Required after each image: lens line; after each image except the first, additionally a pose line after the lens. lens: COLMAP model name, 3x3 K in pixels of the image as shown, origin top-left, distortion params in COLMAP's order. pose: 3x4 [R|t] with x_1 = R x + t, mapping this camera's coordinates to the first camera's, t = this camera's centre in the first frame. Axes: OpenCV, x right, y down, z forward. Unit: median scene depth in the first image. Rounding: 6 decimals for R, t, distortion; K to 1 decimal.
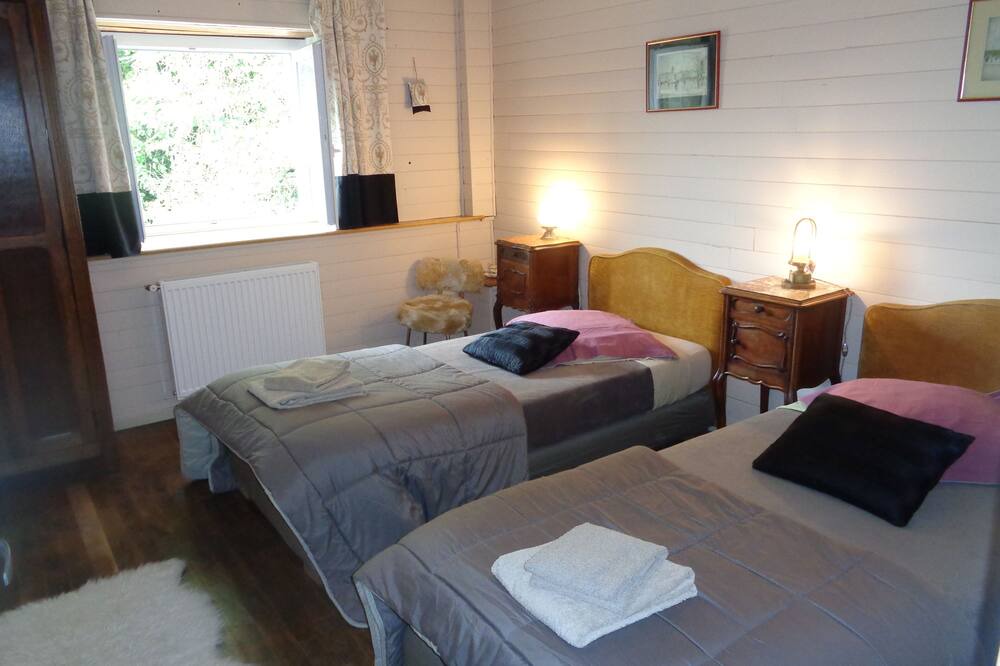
lens RADIAL K [[775.4, 0, 500.0], [0, 775.4, 333.0], [0, 0, 1]] dist [-0.025867, 0.005453]
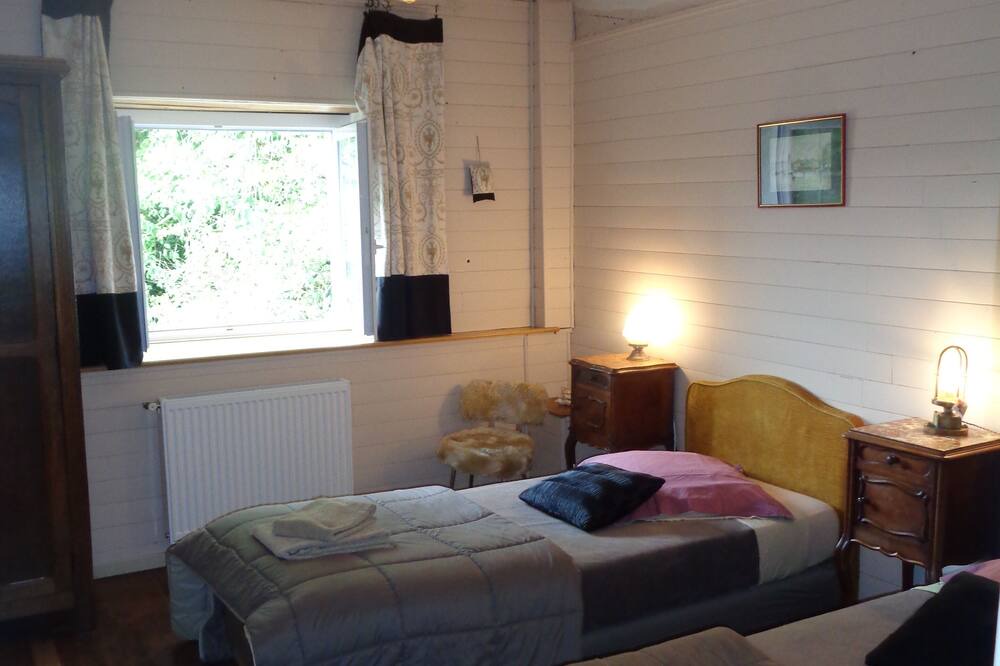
lens RADIAL K [[1057.6, 0, 500.0], [0, 1057.6, 333.0], [0, 0, 1]] dist [-0.005159, 0.001553]
pose [[0.993995, 0.025244, -0.106469, 0.045313], [-0.038841, 0.991060, -0.127639, -0.005376], [0.102295, 0.131008, 0.986090, -0.102579]]
